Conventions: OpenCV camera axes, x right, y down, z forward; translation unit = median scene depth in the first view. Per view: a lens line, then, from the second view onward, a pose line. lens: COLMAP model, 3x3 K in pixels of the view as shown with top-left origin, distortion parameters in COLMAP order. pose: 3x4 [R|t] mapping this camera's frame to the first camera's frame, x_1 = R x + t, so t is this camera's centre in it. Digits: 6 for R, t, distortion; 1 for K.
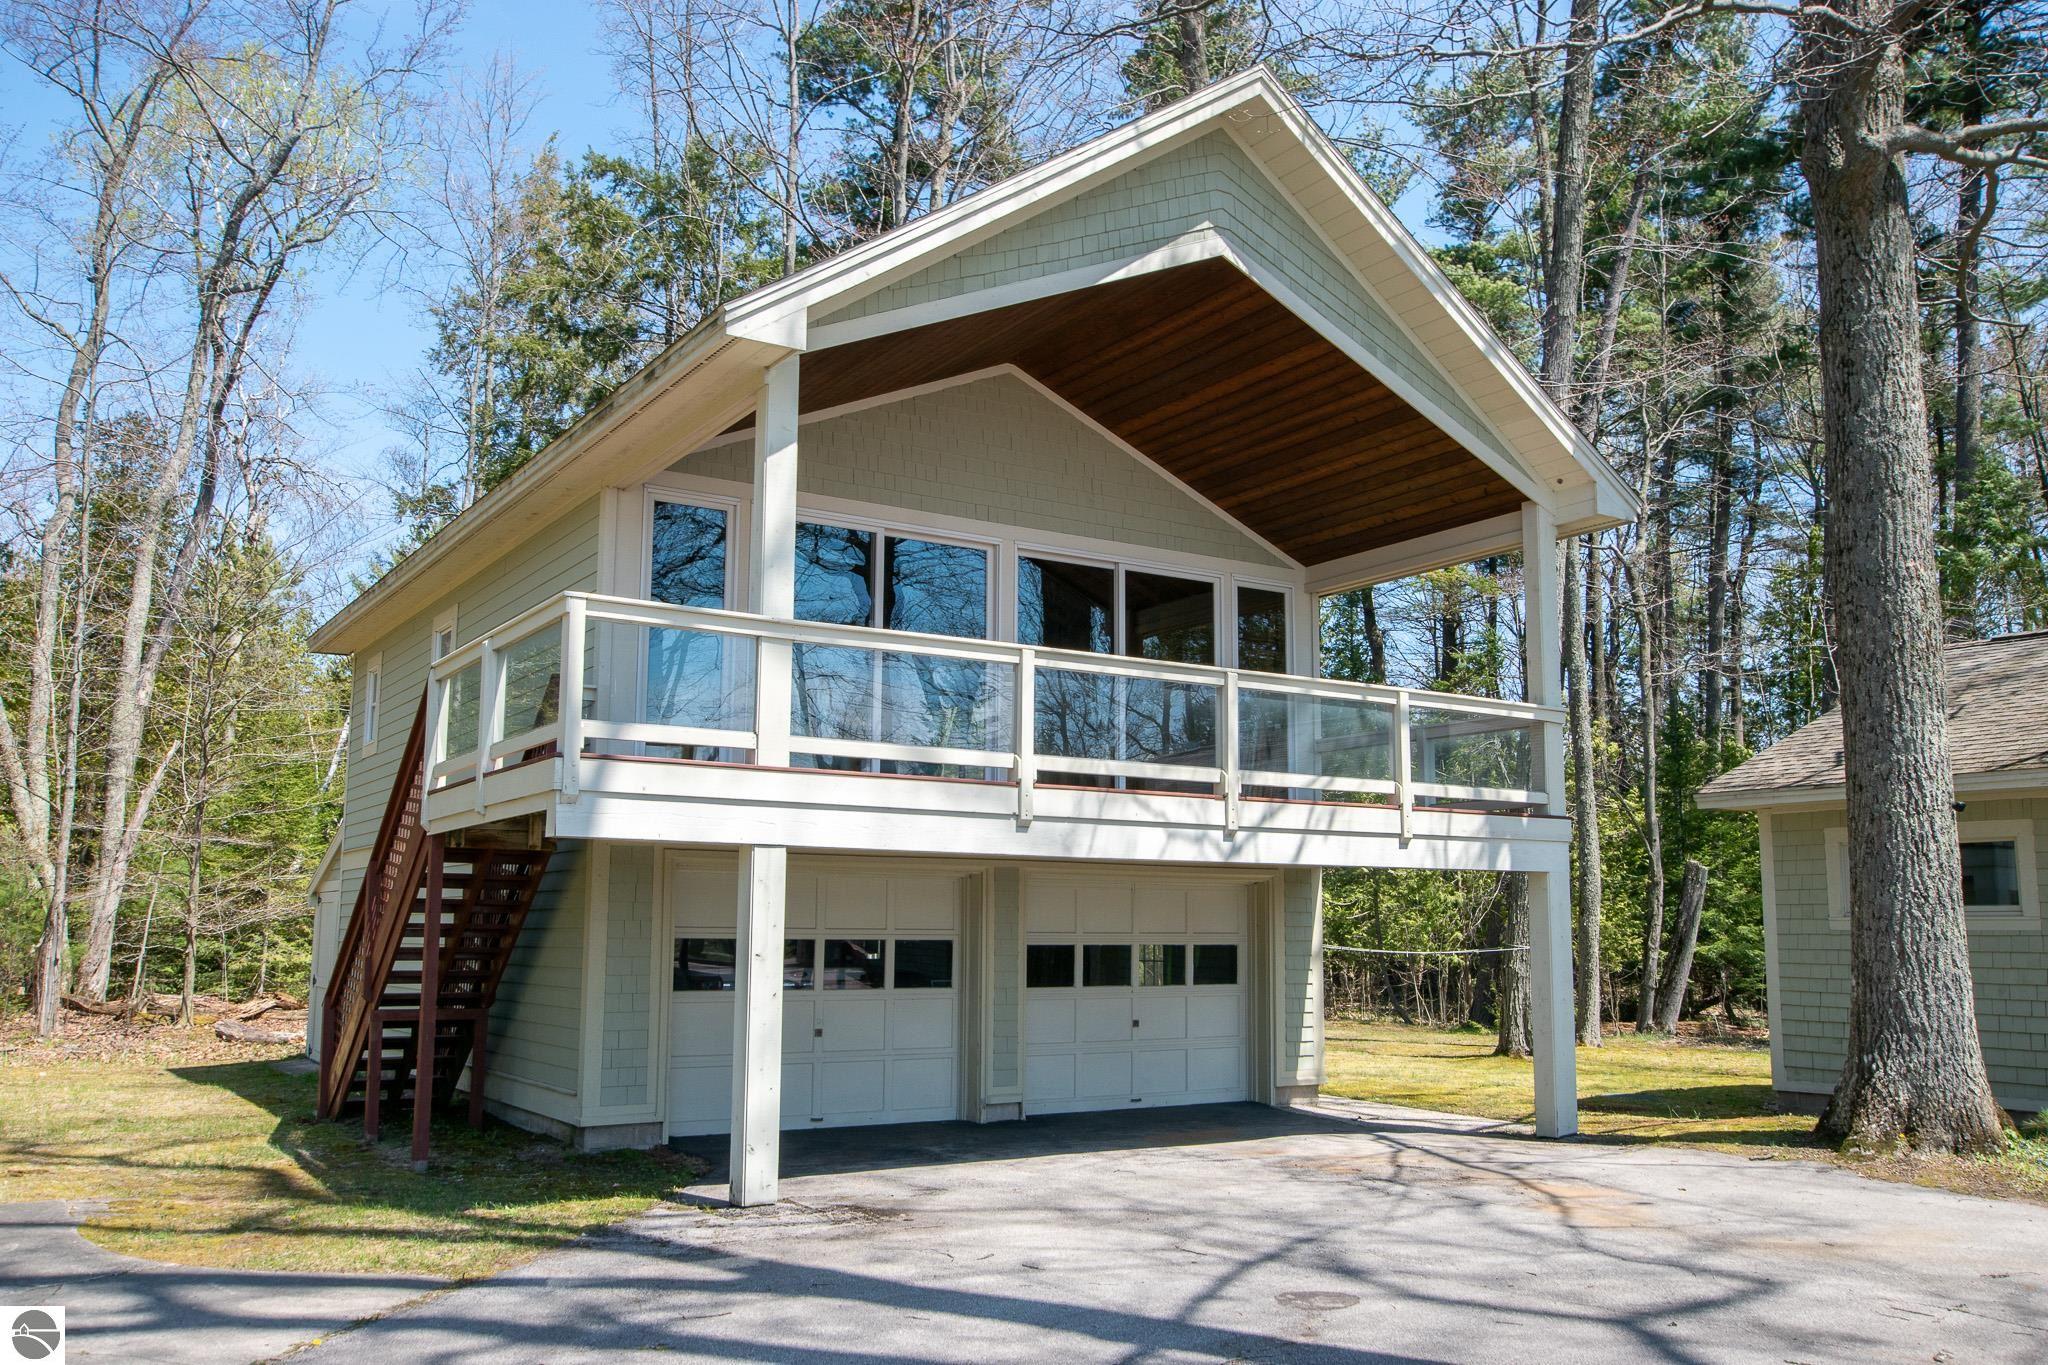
lens RADIAL K [[1717.0, 0, 1024.0], [0, 1717.0, 682.5], [0, 0, 1]] dist [0.003538, 0.006059]
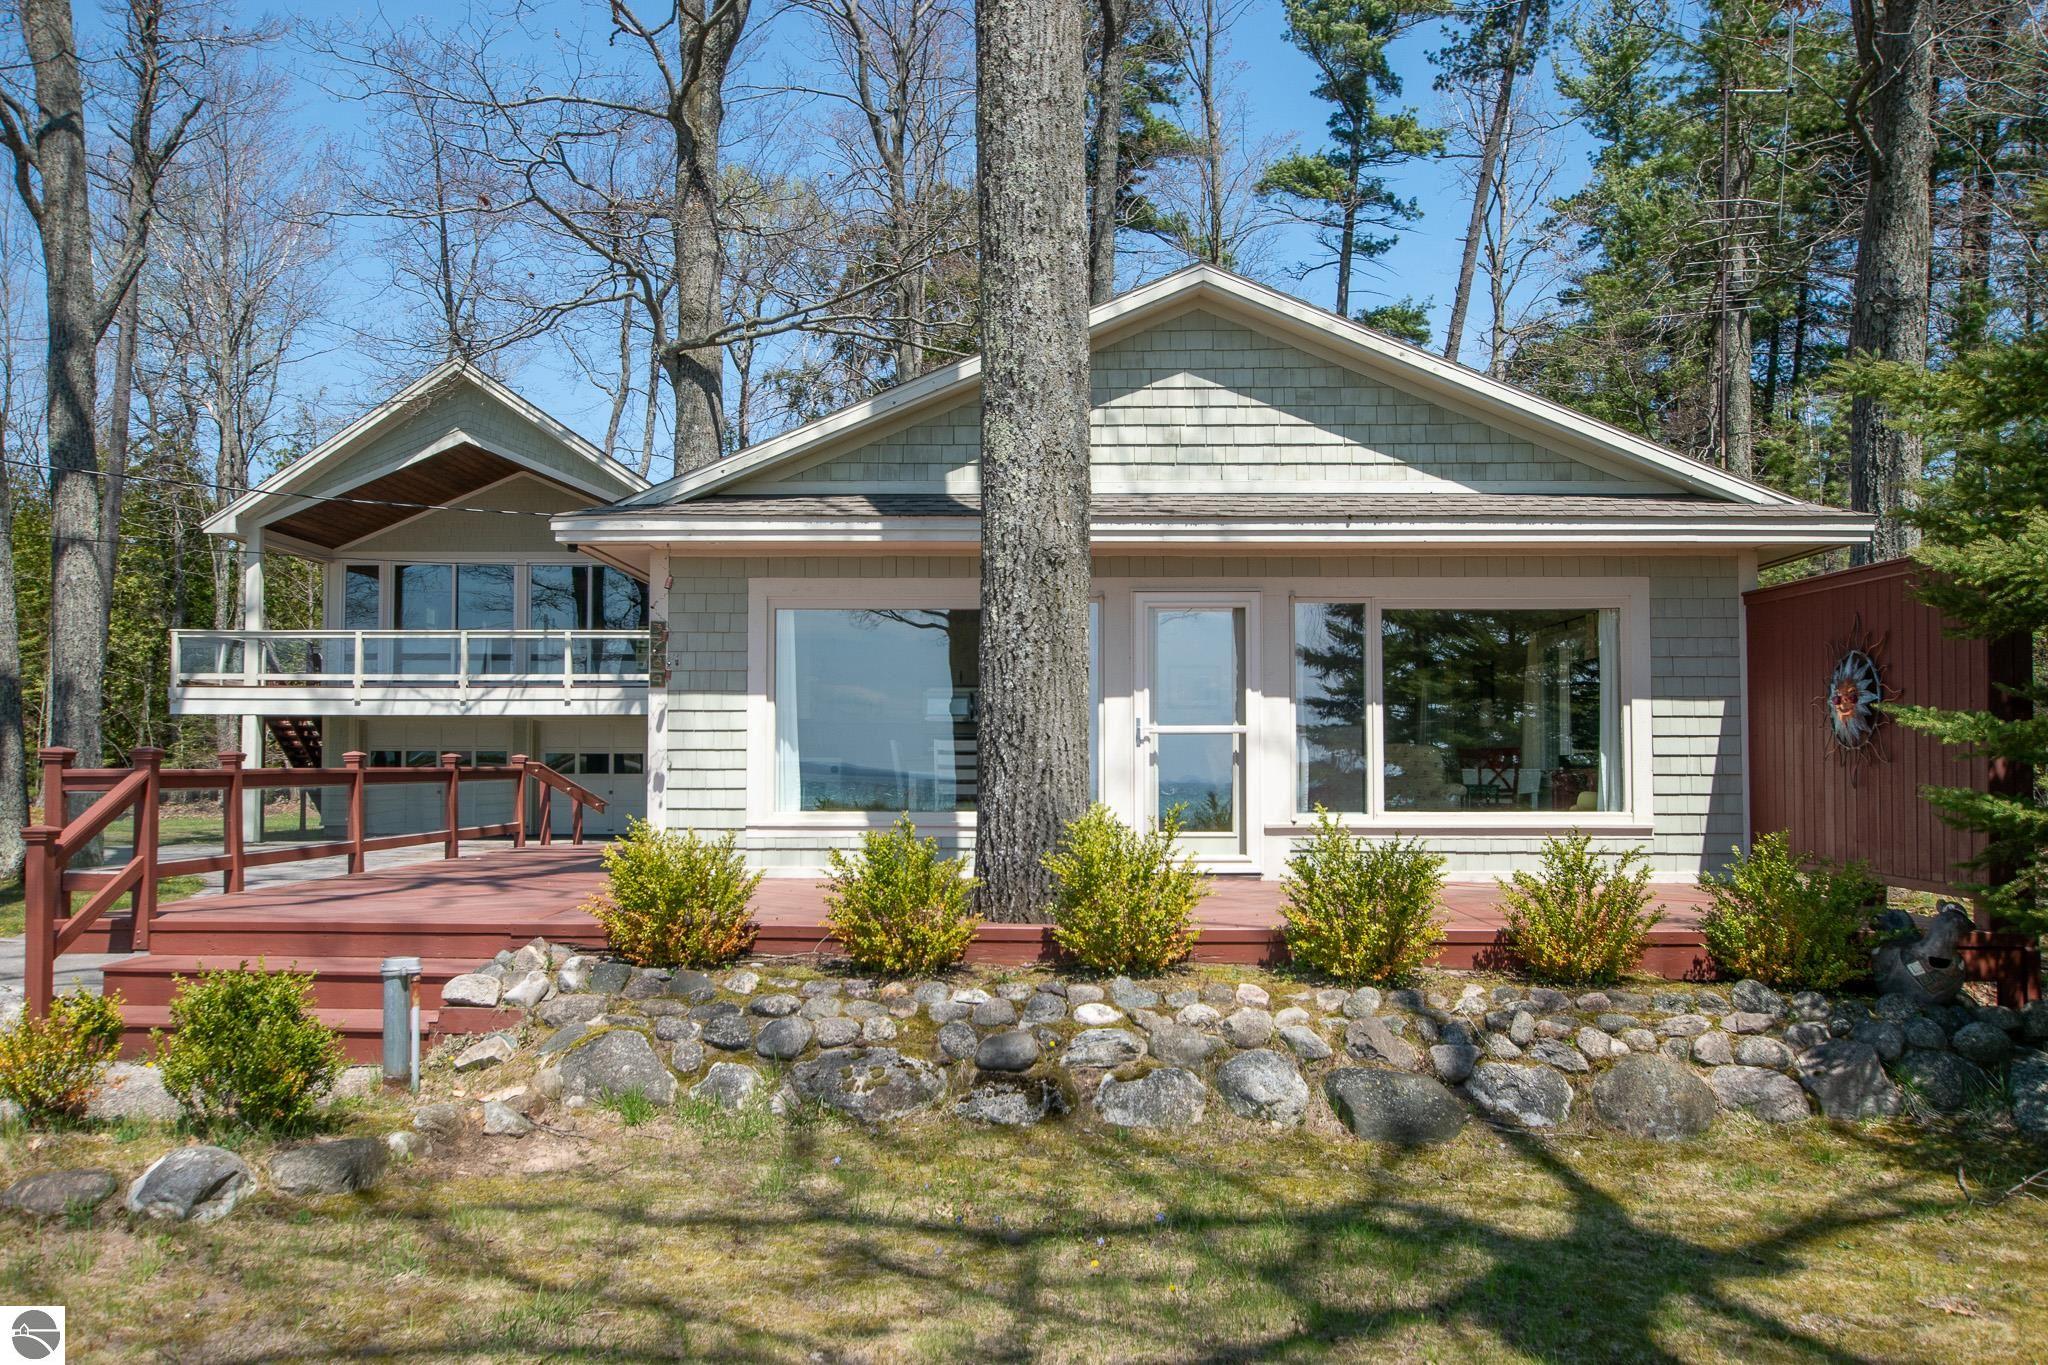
lens RADIAL K [[1684.5, 0, 1024.0], [0, 1684.5, 682.5], [0, 0, 1]] dist [0.006855, 0.012825]
pose [[0.833338, -0.032527, -0.551806, 1.867562], [0.084206, 0.994086, 0.068571, -0.028346], [0.546312, -0.103608, 0.831149, -0.433779]]
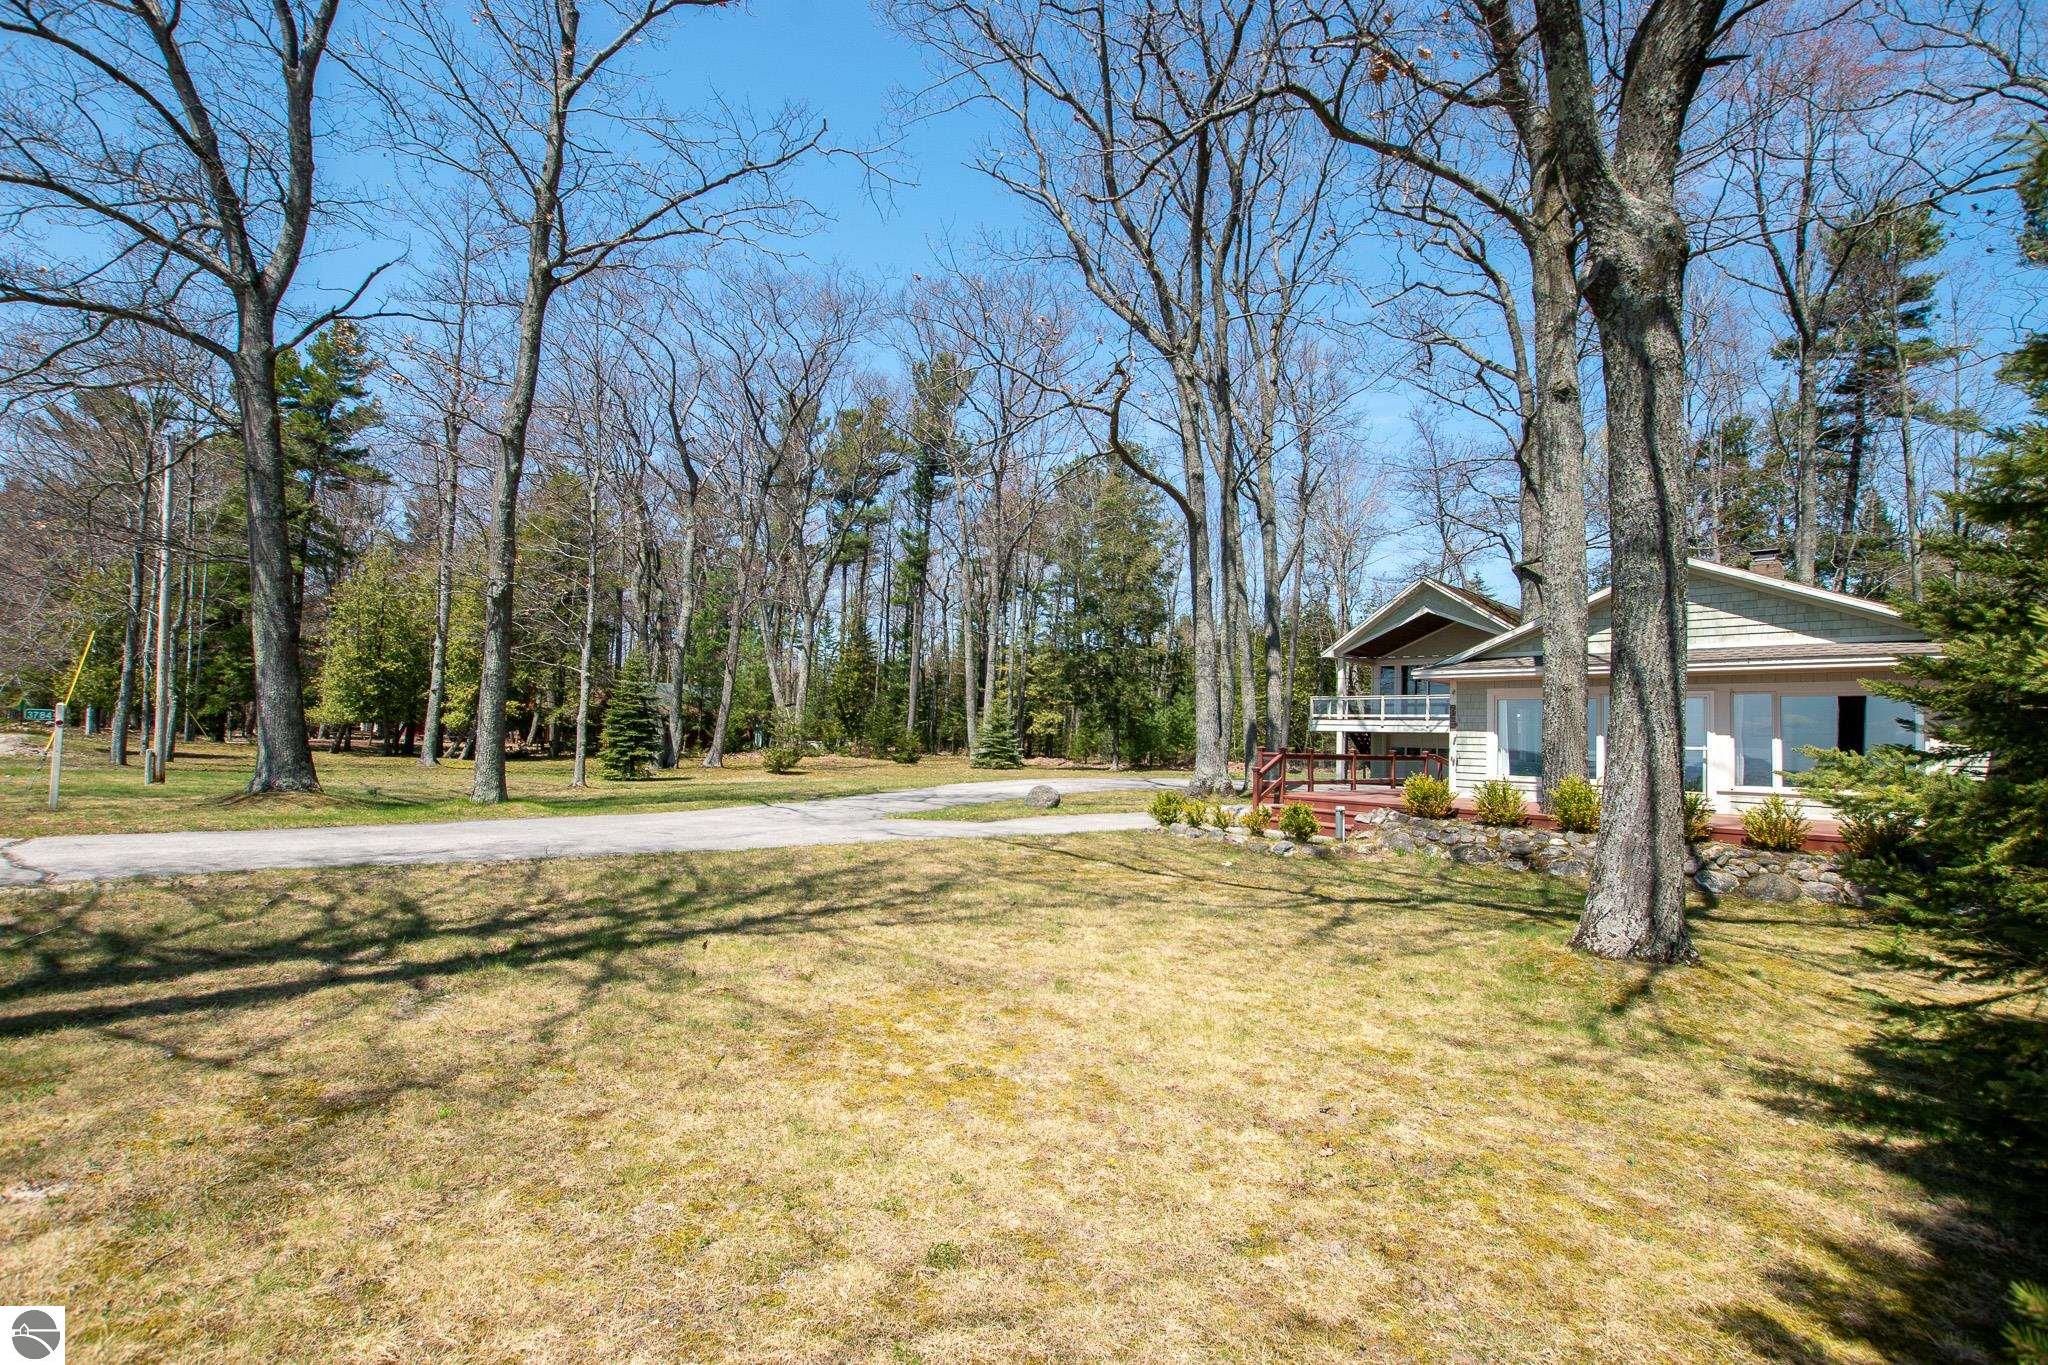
lens RADIAL K [[893.8, 0, 1024.0], [0, 893.8, 682.5], [0, 0, 1]] dist [-0.027482, 0.000140]
pose [[0.186372, -0.064167, -0.980382, 2.402440], [0.112925, 0.992651, -0.043503, -0.064148], [0.975968, -0.102602, 0.192249, -0.669015]]
